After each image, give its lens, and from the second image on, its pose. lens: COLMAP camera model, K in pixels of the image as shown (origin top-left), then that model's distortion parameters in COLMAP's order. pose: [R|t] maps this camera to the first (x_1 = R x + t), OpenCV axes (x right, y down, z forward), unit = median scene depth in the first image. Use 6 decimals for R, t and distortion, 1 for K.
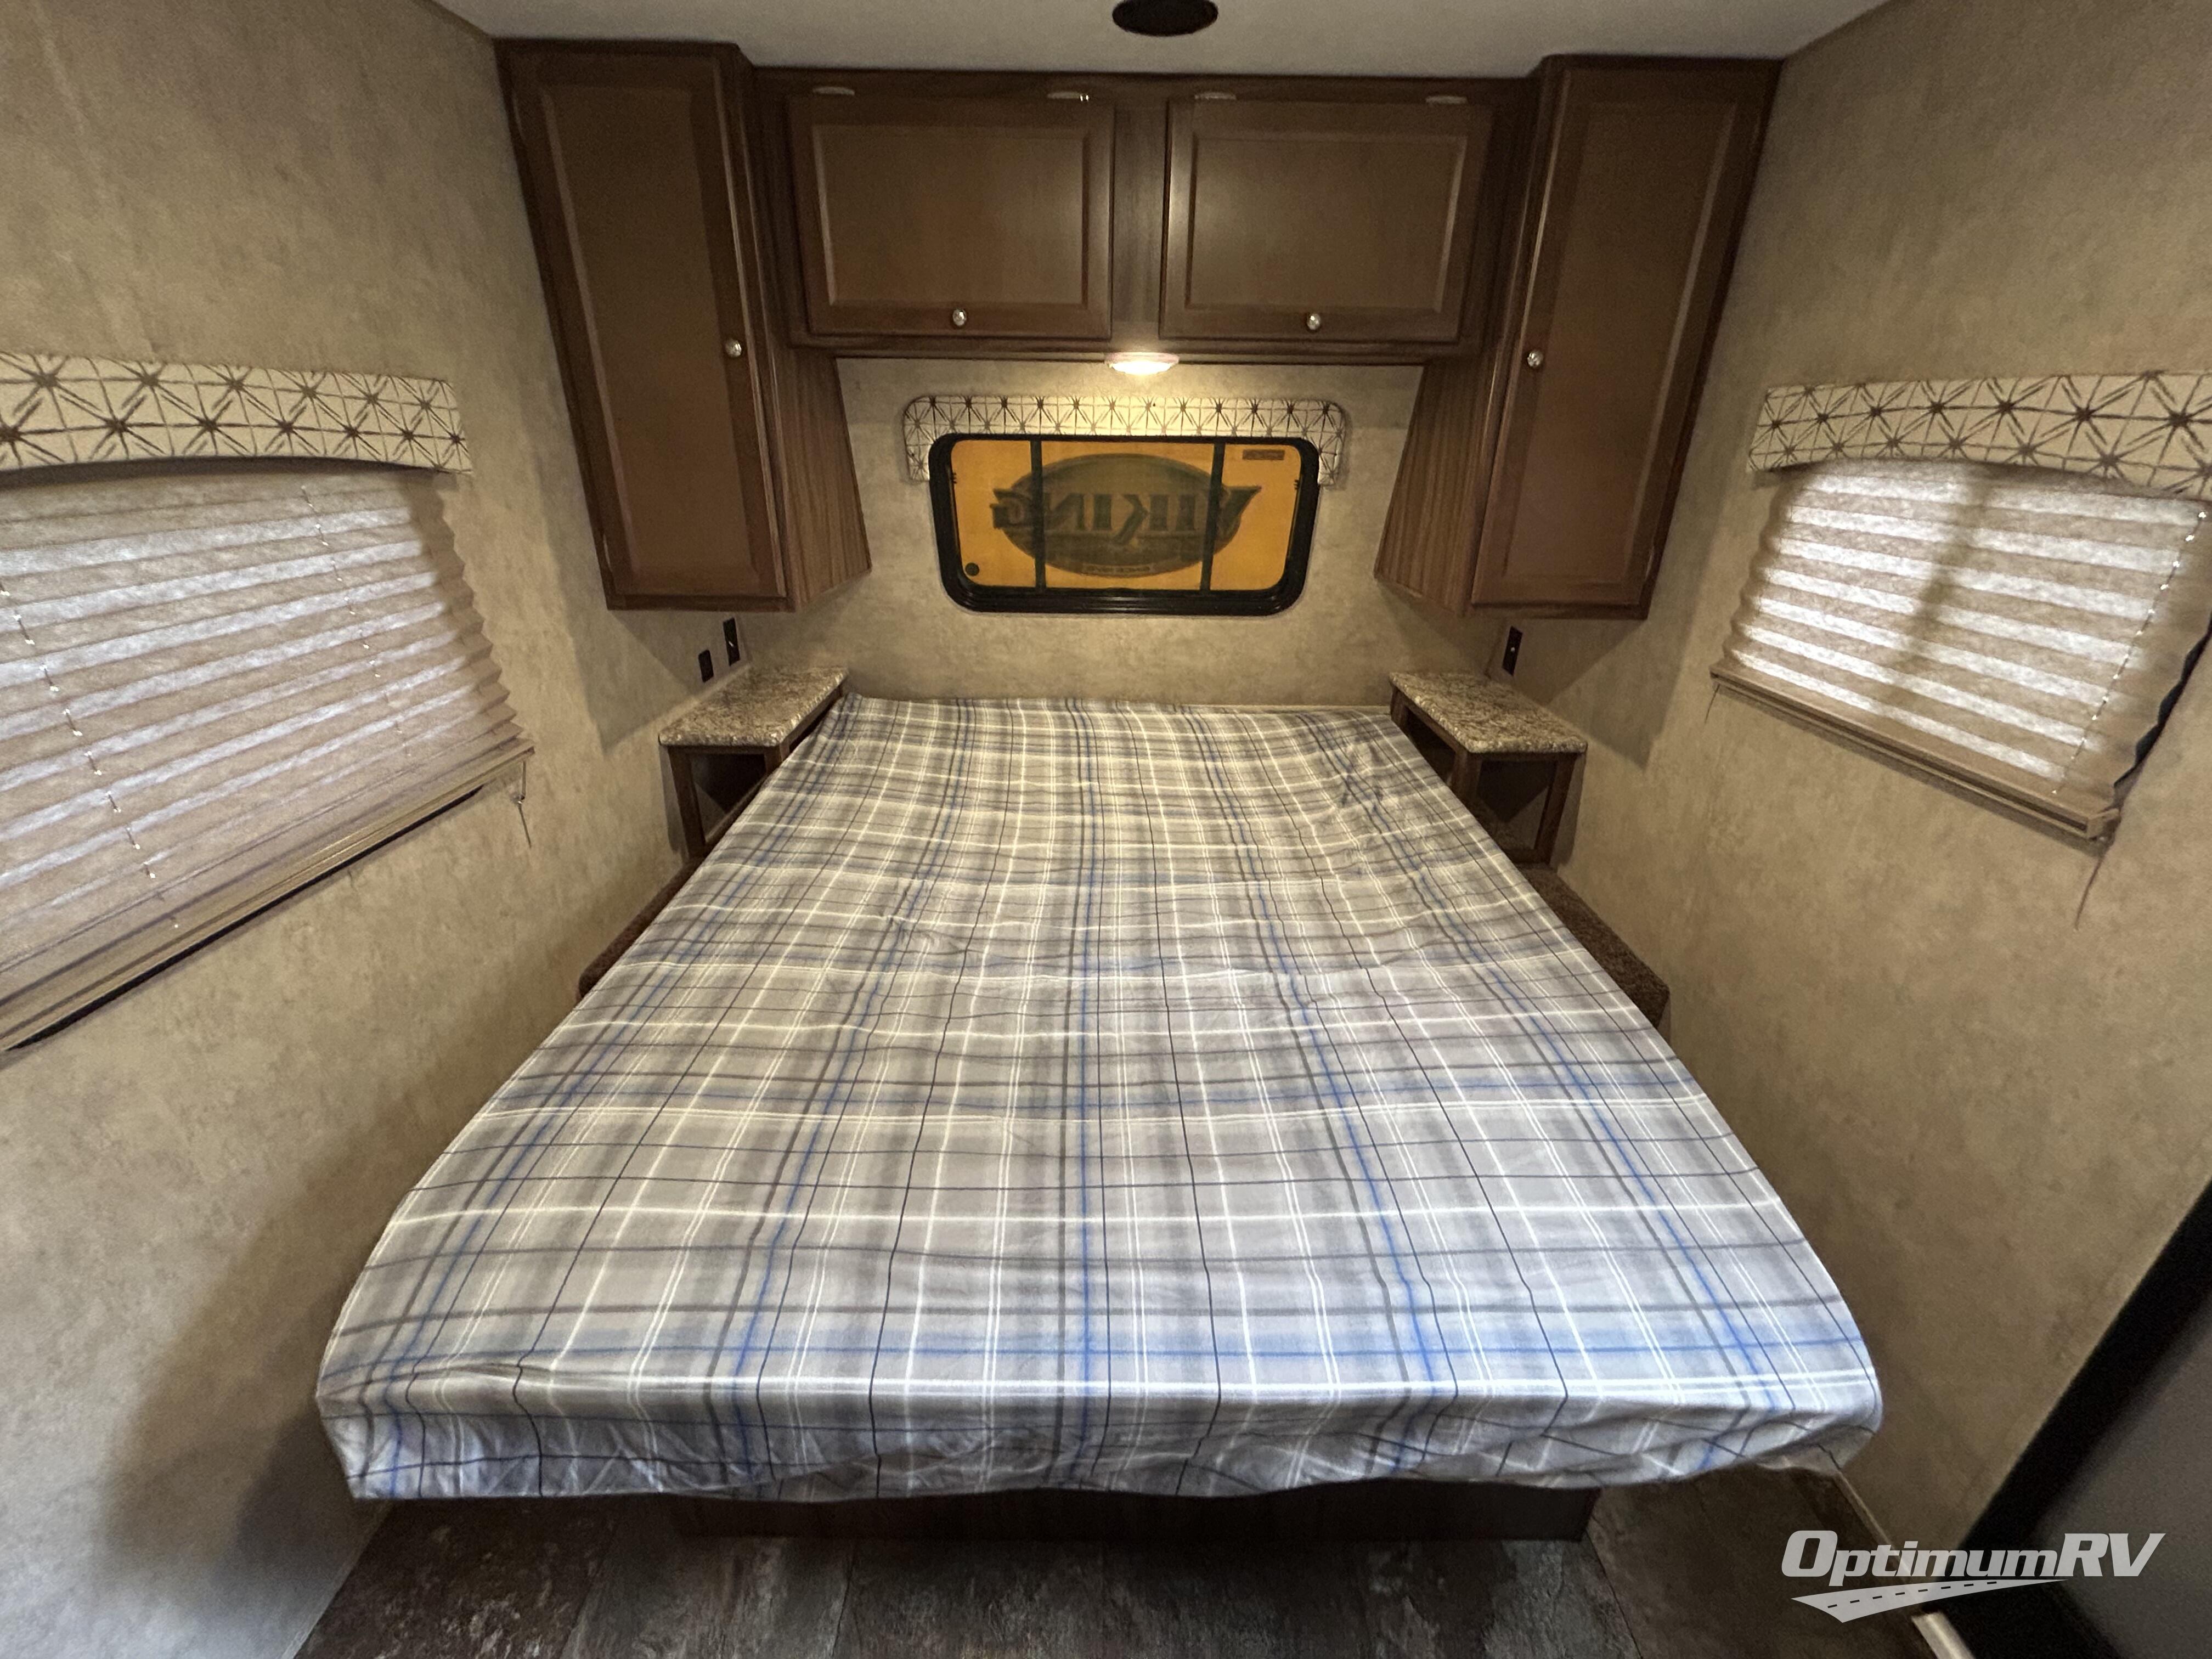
lens RADIAL K [[890.9, 0, 1111.8], [0, 890.9, 822.7], [0, 0, 1]] dist [-0.001192, 0.000568]
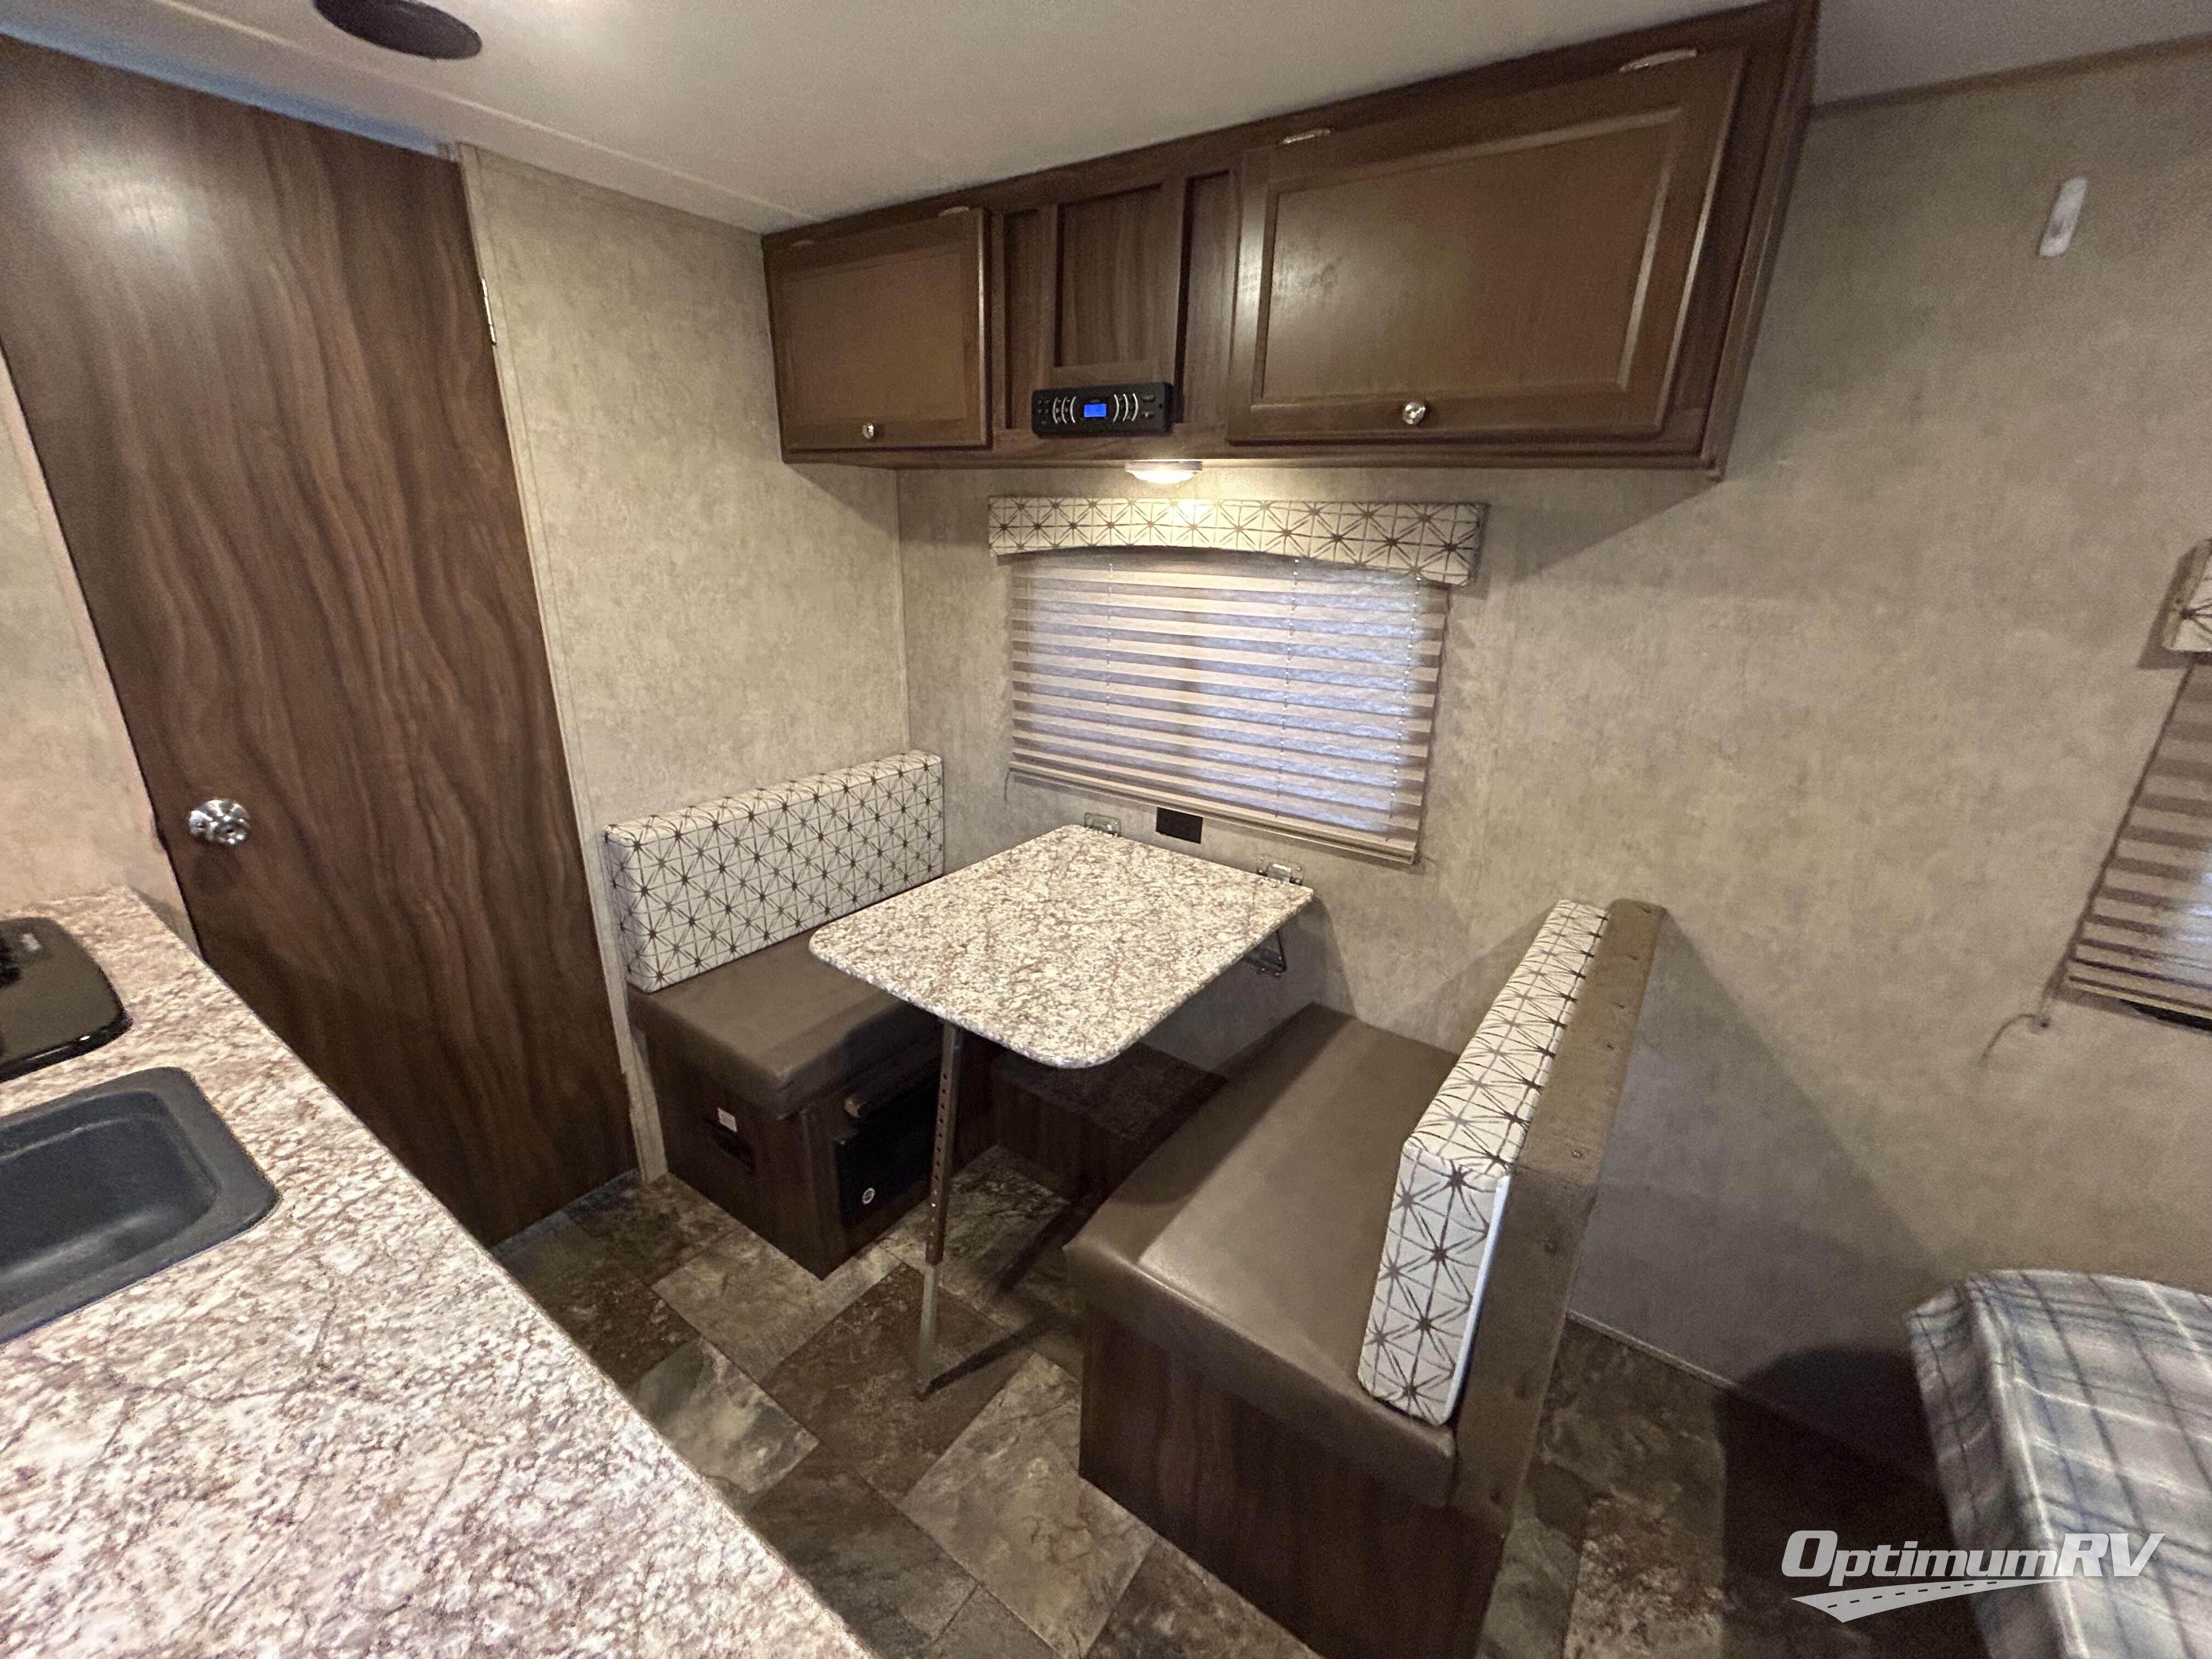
lens RADIAL K [[890.9, 0, 1105.6], [0, 890.9, 825.1], [0, 0, 1]] dist [-0.001192, 0.000568]
pose [[-0.581834, 0.239637, -0.777202, 0.459232], [-0.364344, 0.777555, 0.512504, -0.062044], [0.727133, 0.581362, -0.365098, 0.087881]]
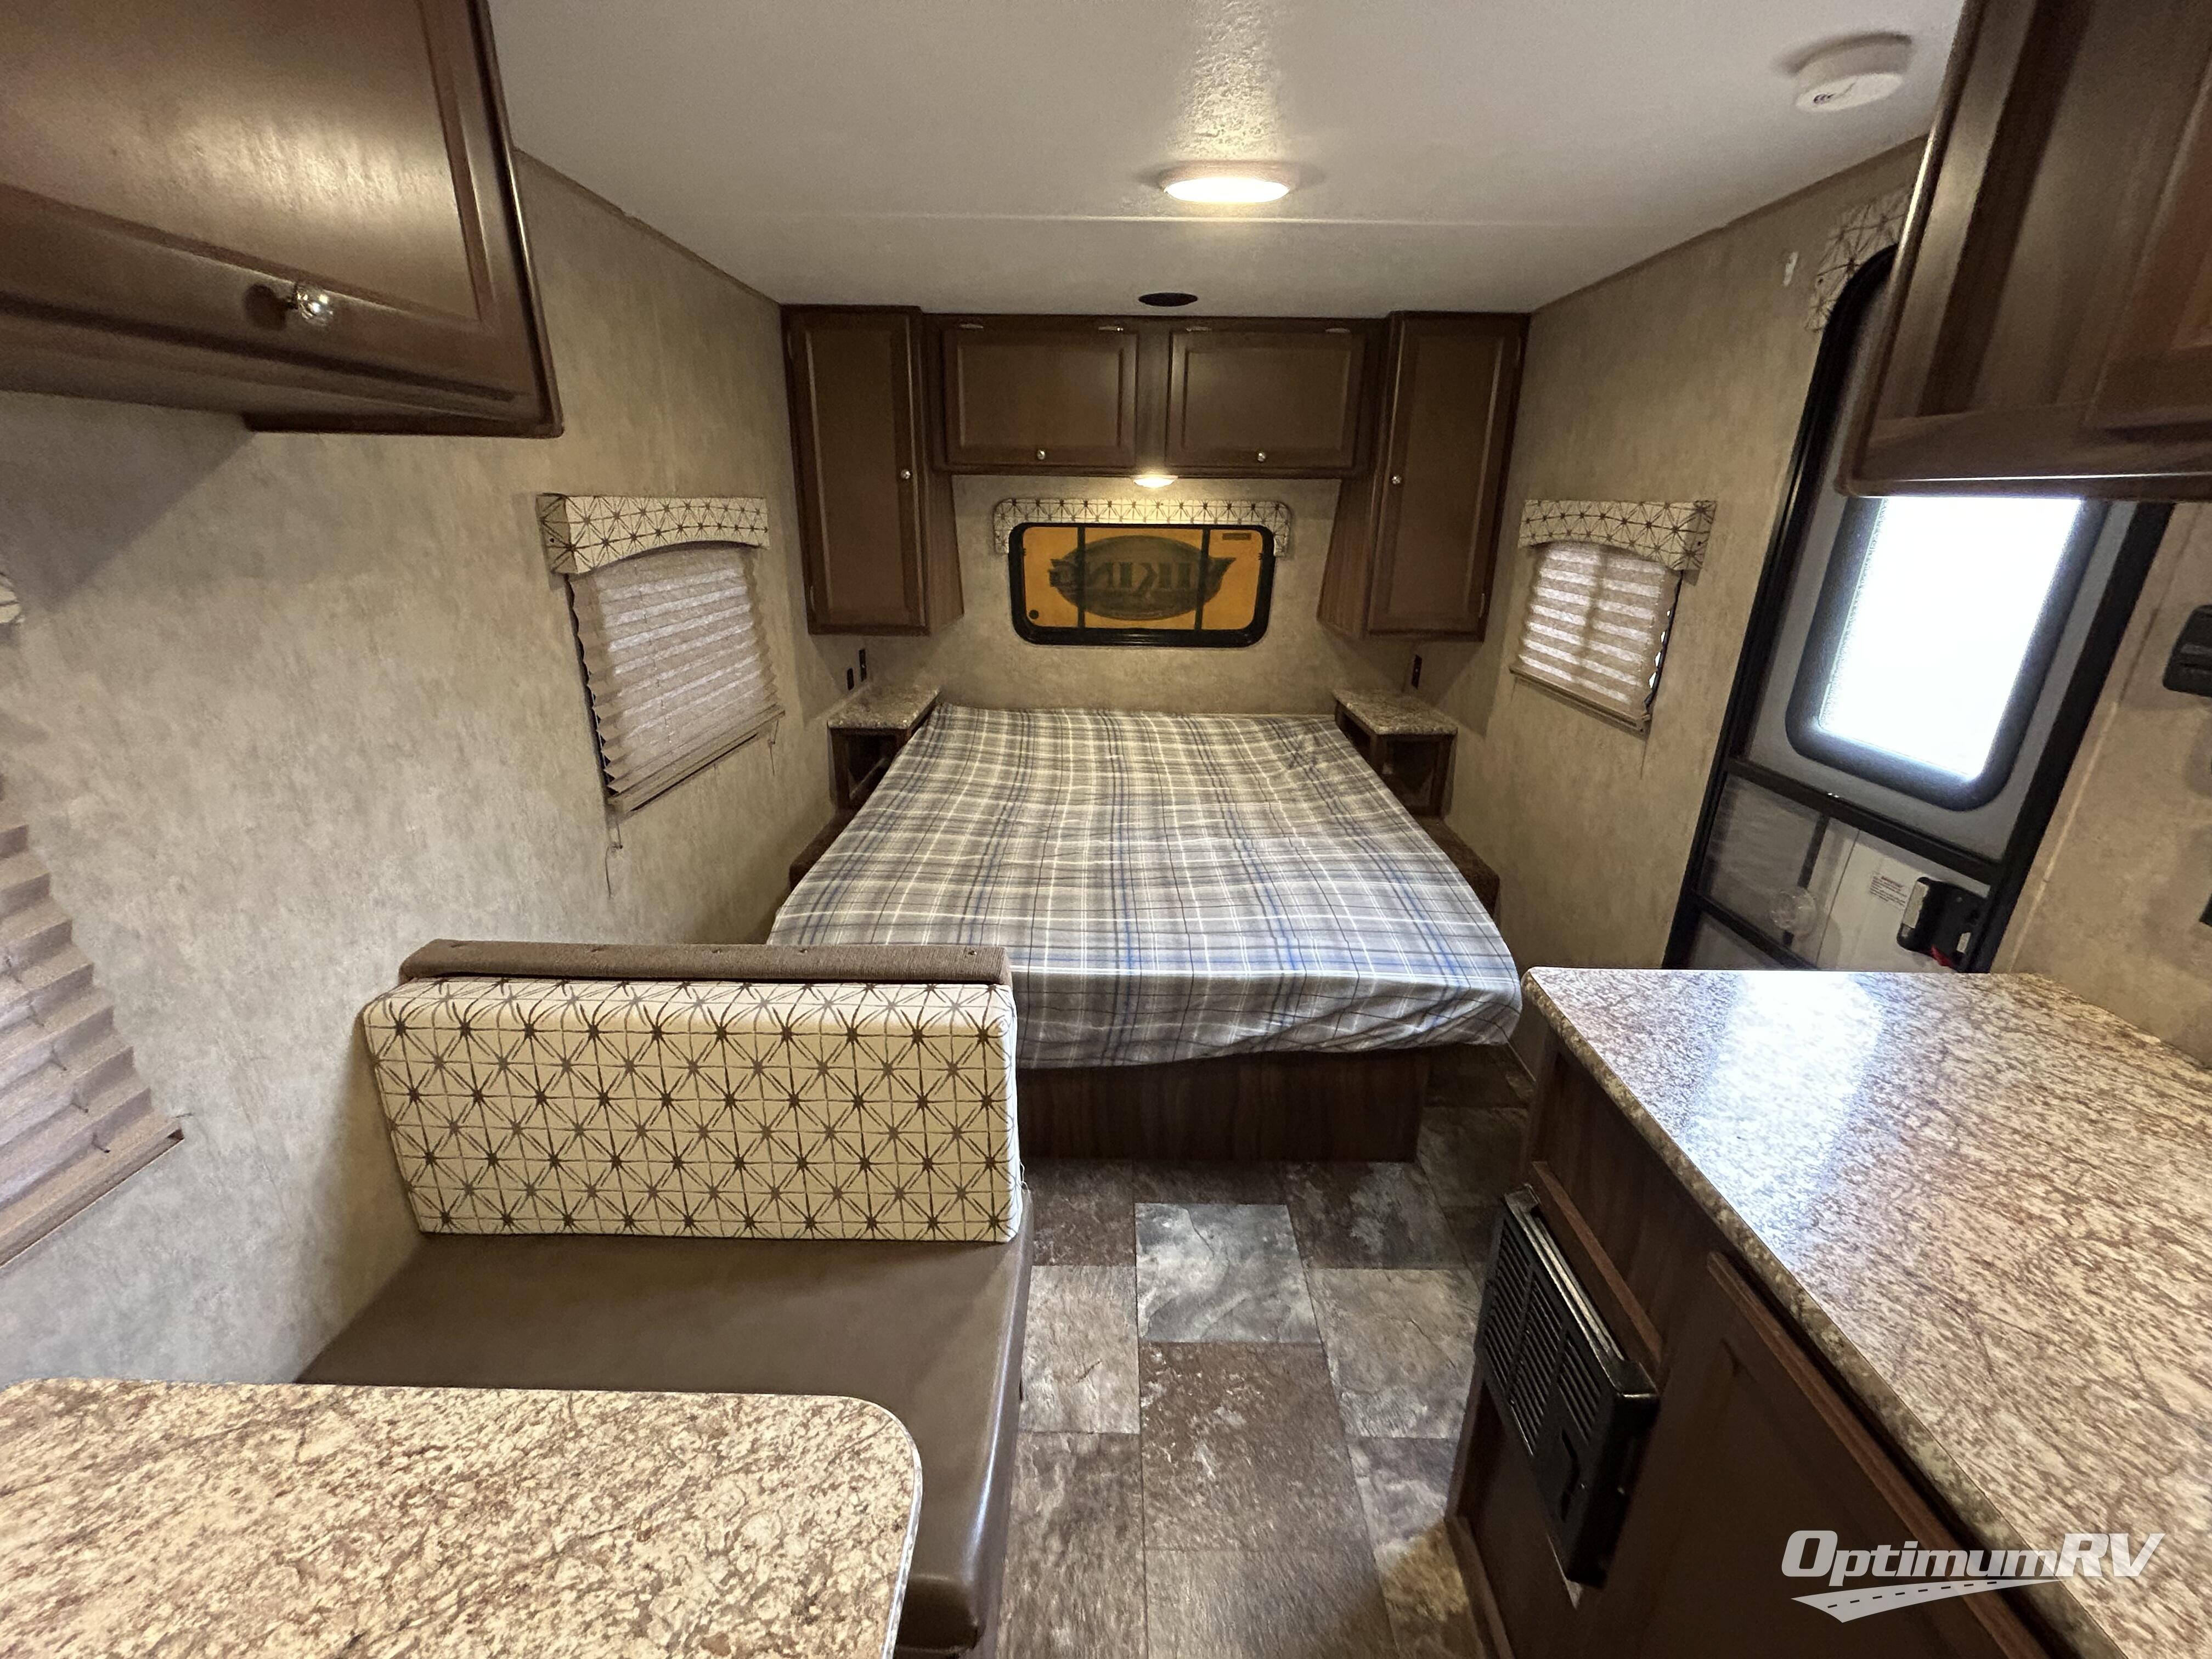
lens RADIAL K [[890.9, 0, 1109.5], [0, 890.9, 822.9], [0, 0, 1]] dist [-0.001192, 0.000568]
pose [[0.999934, 0.003739, -0.010860, -0.033183], [-0.004536, 0.997229, -0.074259, 0.263111], [0.010552, 0.074304, 0.997180, -0.675979]]
